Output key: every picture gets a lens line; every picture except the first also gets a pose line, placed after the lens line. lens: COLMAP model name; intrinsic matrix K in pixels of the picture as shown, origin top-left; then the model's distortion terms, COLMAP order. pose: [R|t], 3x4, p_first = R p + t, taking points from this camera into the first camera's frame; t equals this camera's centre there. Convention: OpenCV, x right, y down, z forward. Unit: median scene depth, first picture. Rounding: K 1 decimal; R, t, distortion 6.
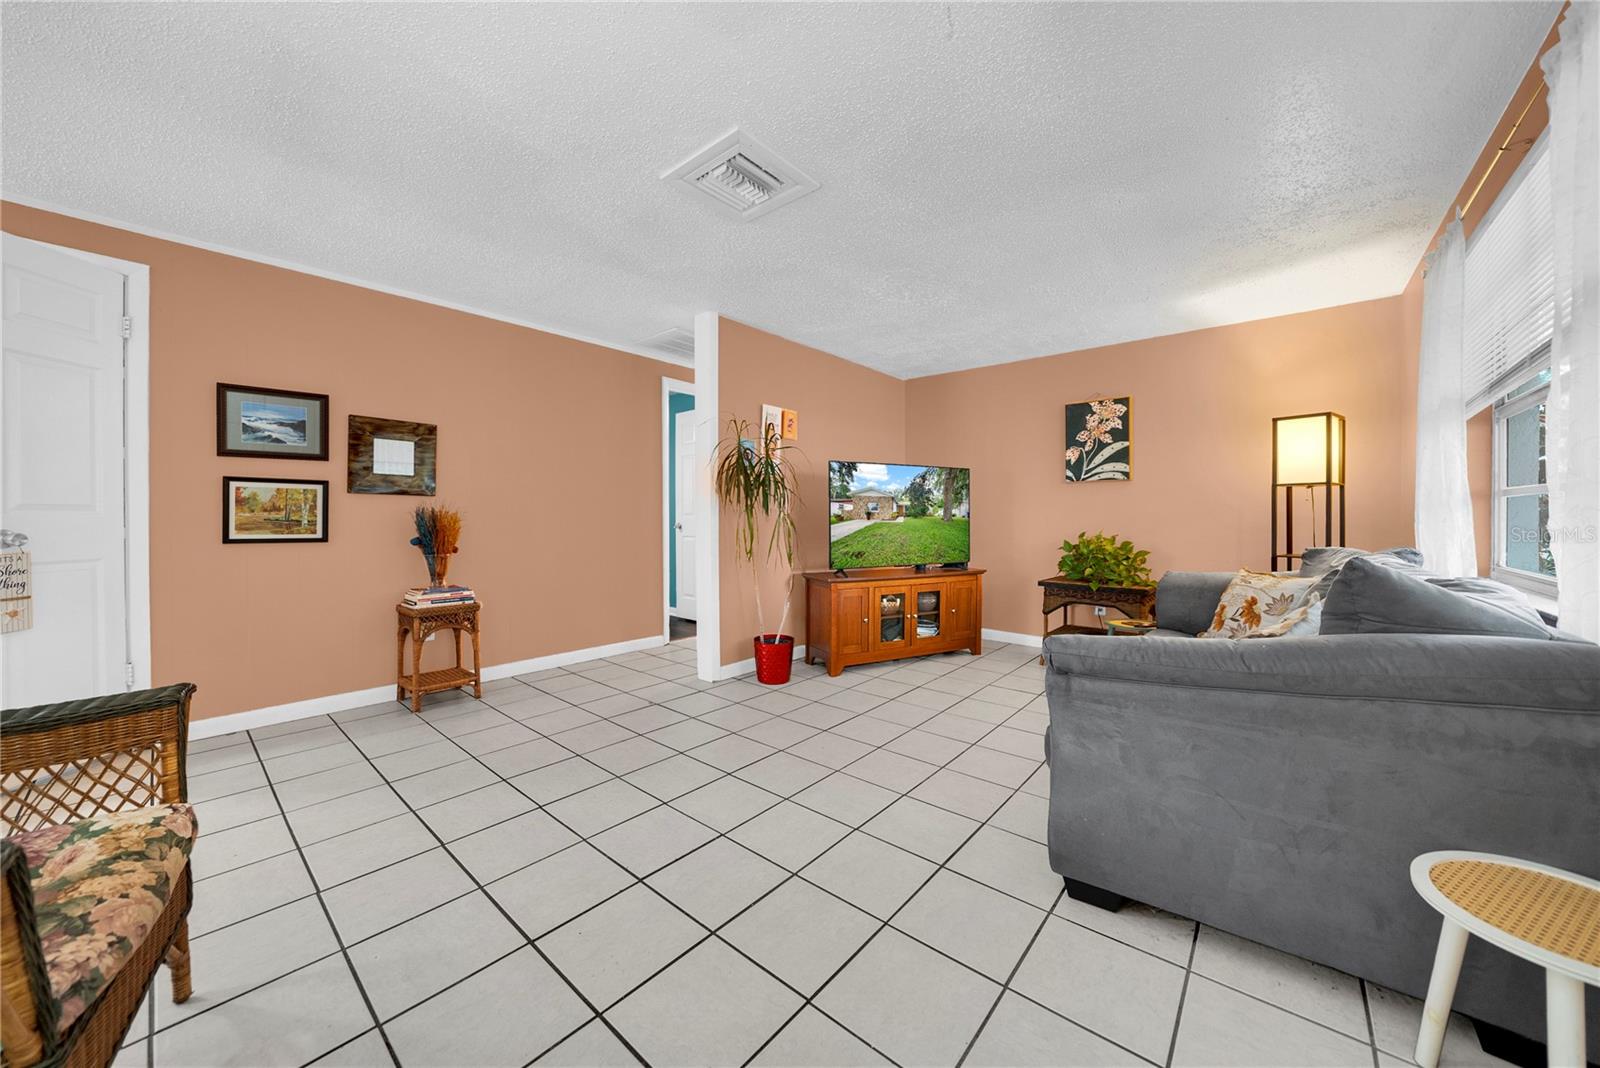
lens RADIAL K [[568.3, 0, 802.2], [0, 568.3, 506.5], [0, 0, 1]] dist [-0.013326, -0.000042]
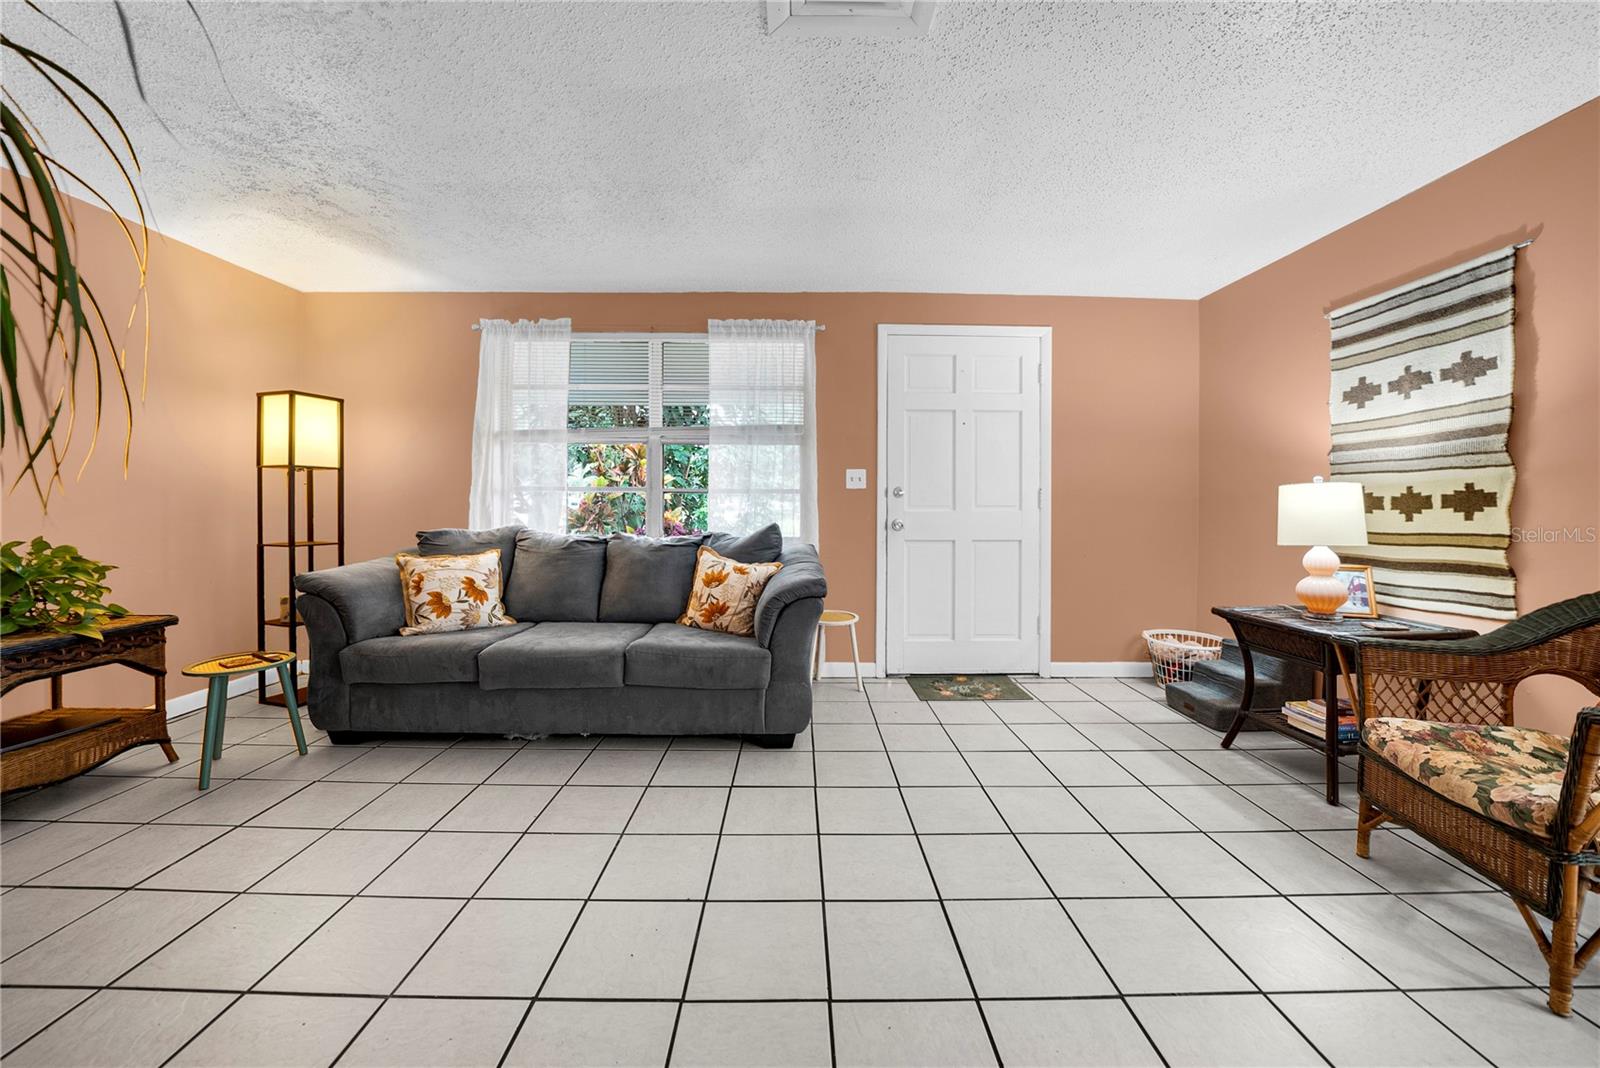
lens RADIAL K [[568.3, 0, 802.2], [0, 568.3, 506.5], [0, 0, 1]] dist [-0.013326, -0.000042]
pose [[-0.661888, -0.008065, 0.749559, -0.273337], [-0.018332, 0.999817, -0.005430, 0.012766], [-0.749378, -0.017335, -0.661915, 0.751583]]
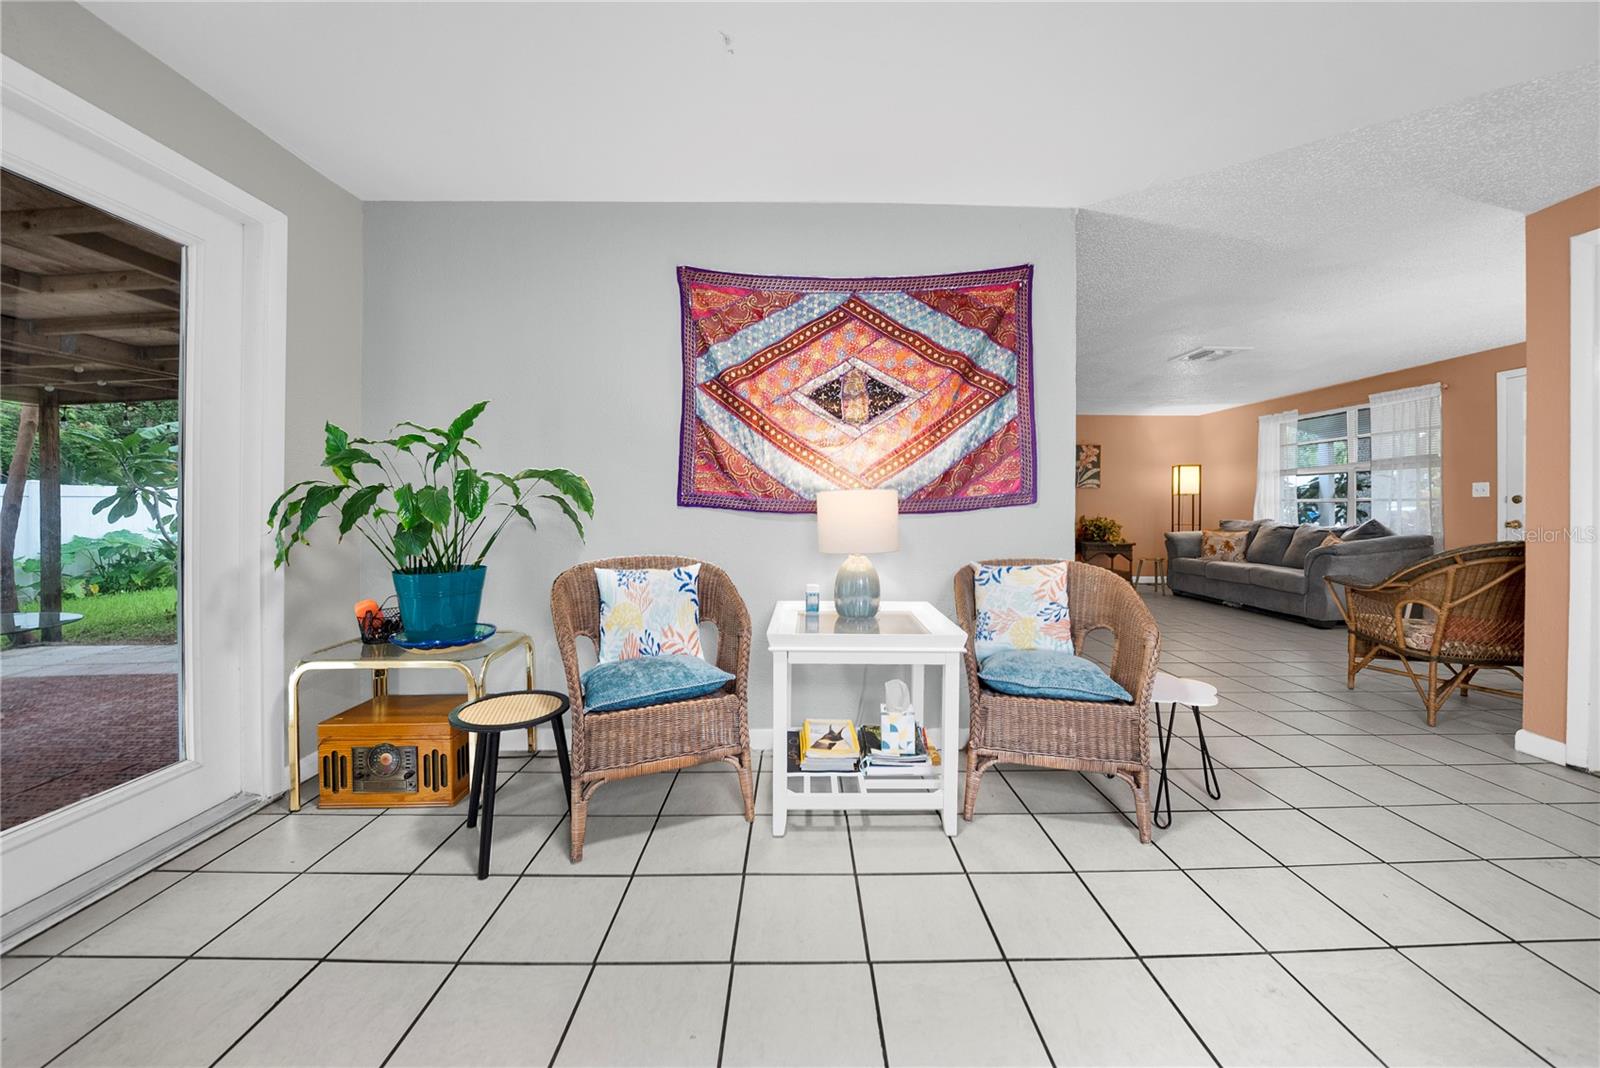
lens RADIAL K [[568.3, 0, 802.2], [0, 568.3, 506.5], [0, 0, 1]] dist [-0.013326, -0.000042]
pose [[0.752162, 0.003657, 0.658968, -1.408686], [-0.014949, 0.999822, 0.011516, 0.007054], [-0.658809, -0.018513, 0.752083, 0.208411]]
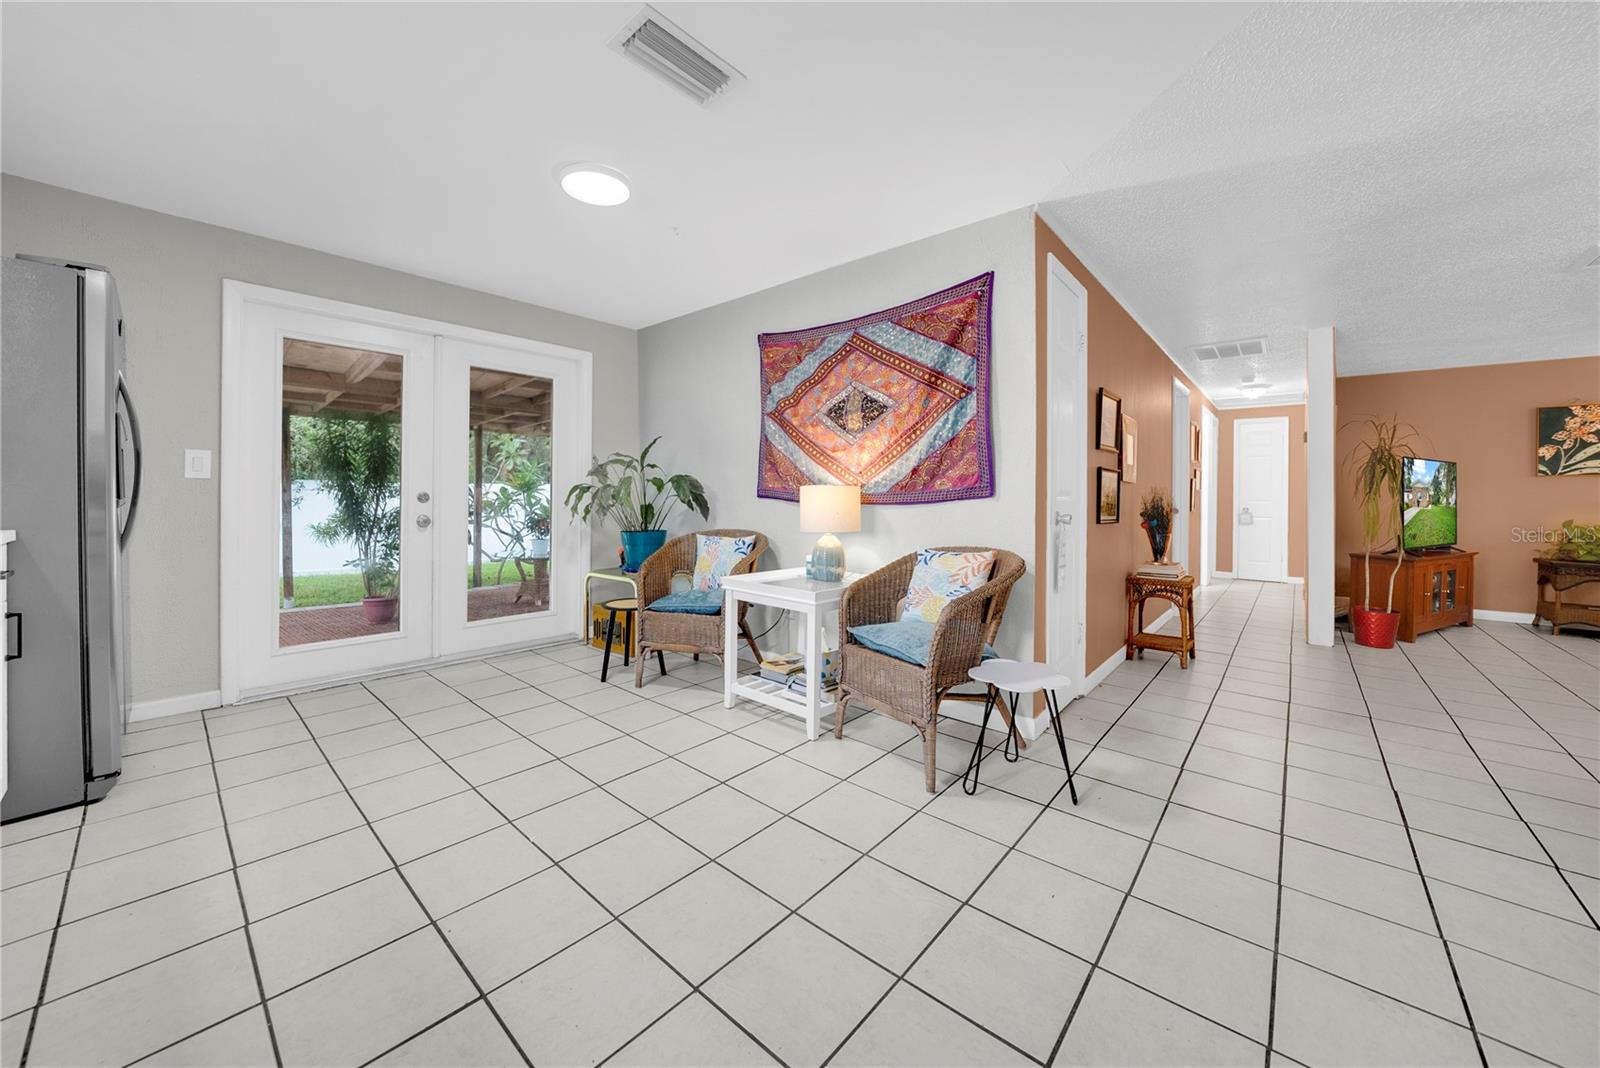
lens RADIAL K [[576.6, 0, 813.7], [0, 576.6, 497.3], [0, 0, 1]] dist [-0.007554, 0.000367]
pose [[0.999924, 0.012338, -0.000474, -1.023338], [-0.012330, 0.999819, 0.014468, 0.001774], [0.000652, -0.014462, 0.999895, -0.153452]]
